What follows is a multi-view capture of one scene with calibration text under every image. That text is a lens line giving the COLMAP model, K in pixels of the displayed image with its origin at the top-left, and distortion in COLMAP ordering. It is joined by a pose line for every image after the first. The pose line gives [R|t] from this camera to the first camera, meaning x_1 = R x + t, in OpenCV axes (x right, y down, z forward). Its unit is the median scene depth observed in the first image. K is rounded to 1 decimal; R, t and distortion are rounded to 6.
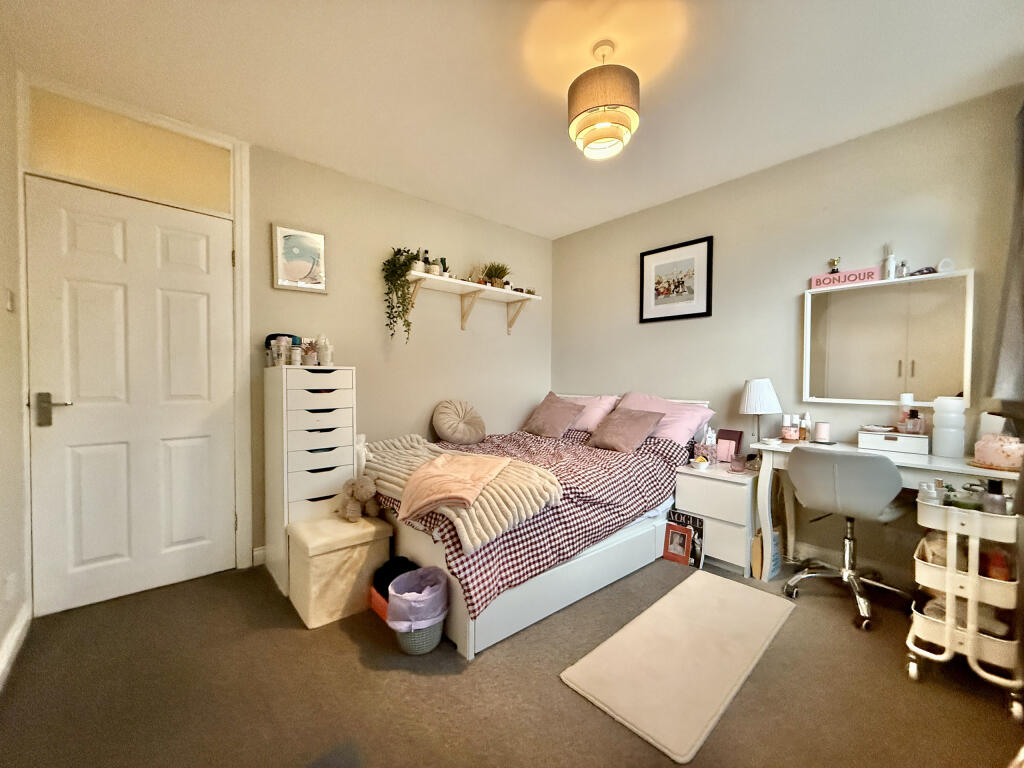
lens RADIAL K [[408.1, 0, 506.8], [0, 408.1, 384.7], [0, 0, 1]] dist [-0.000084, 0.000043]
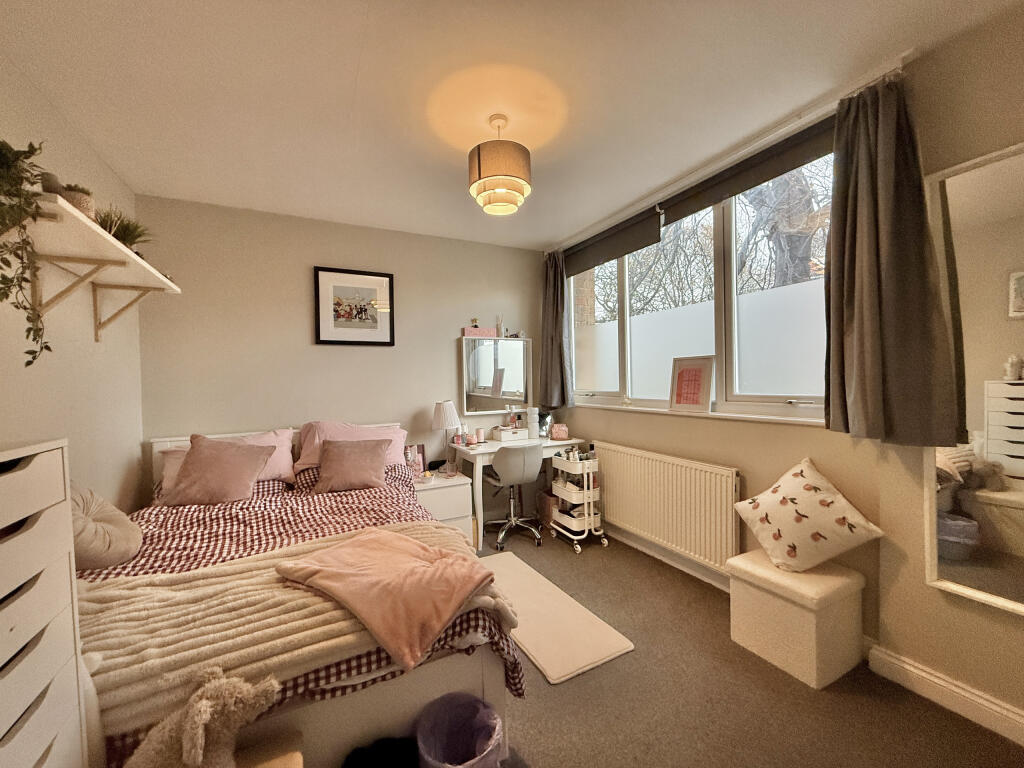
lens RADIAL K [[408.1, 0, 509.4], [0, 408.1, 386.2], [0, 0, 1]] dist [-0.000084, 0.000043]
pose [[0.252180, -0.024392, 0.967373, -0.587443], [0.040923, 0.999057, 0.014523, -0.072644], [-0.966815, 0.035926, 0.252941, 0.490534]]
